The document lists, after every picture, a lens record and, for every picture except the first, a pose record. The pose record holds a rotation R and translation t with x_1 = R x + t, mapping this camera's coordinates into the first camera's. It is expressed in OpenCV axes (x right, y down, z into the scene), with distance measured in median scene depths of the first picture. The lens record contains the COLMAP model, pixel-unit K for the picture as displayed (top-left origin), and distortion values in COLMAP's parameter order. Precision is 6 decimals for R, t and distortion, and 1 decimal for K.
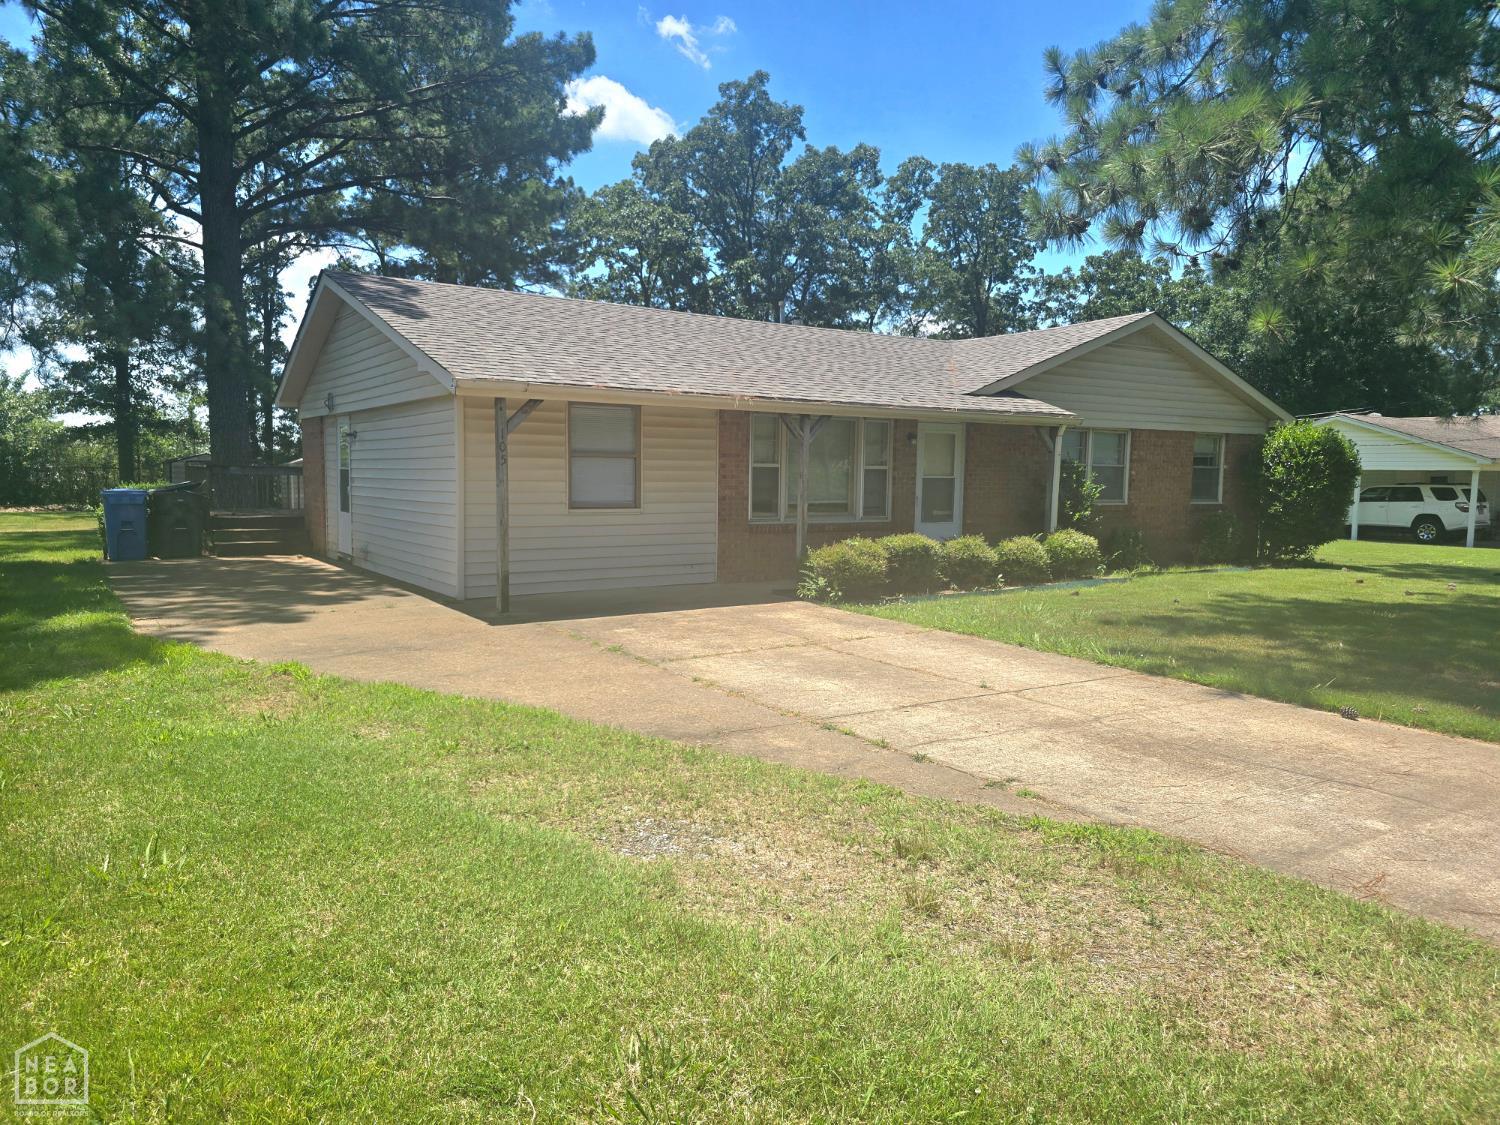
lens RADIAL K [[1052.9, 0, 750.0], [0, 1052.9, 562.5], [0, 0, 1]] dist [0.050315, -0.001228]
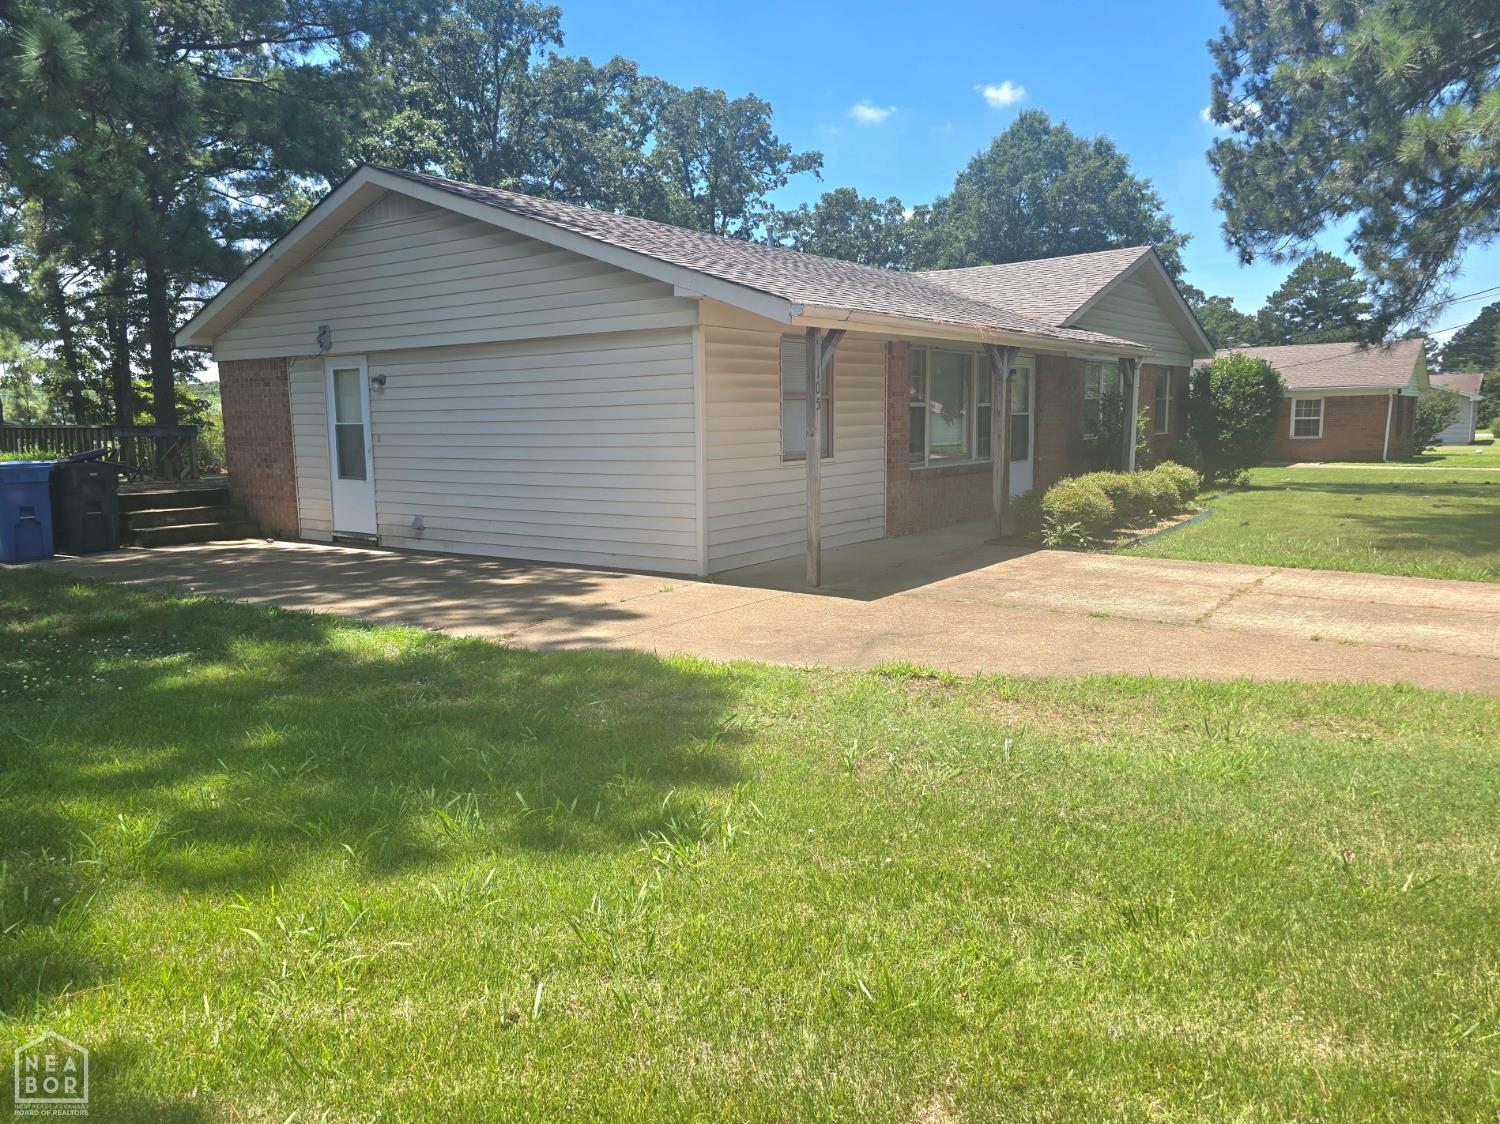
lens RADIAL K [[1099.6, 0, 750.0], [0, 1099.6, 562.0], [0, 0, 1]] dist [0.056156, -0.001276]
pose [[0.943522, -0.070786, 0.323660, -0.318526], [0.056535, 0.996980, 0.053236, -0.011751], [-0.326451, -0.031931, 0.944675, 0.108449]]
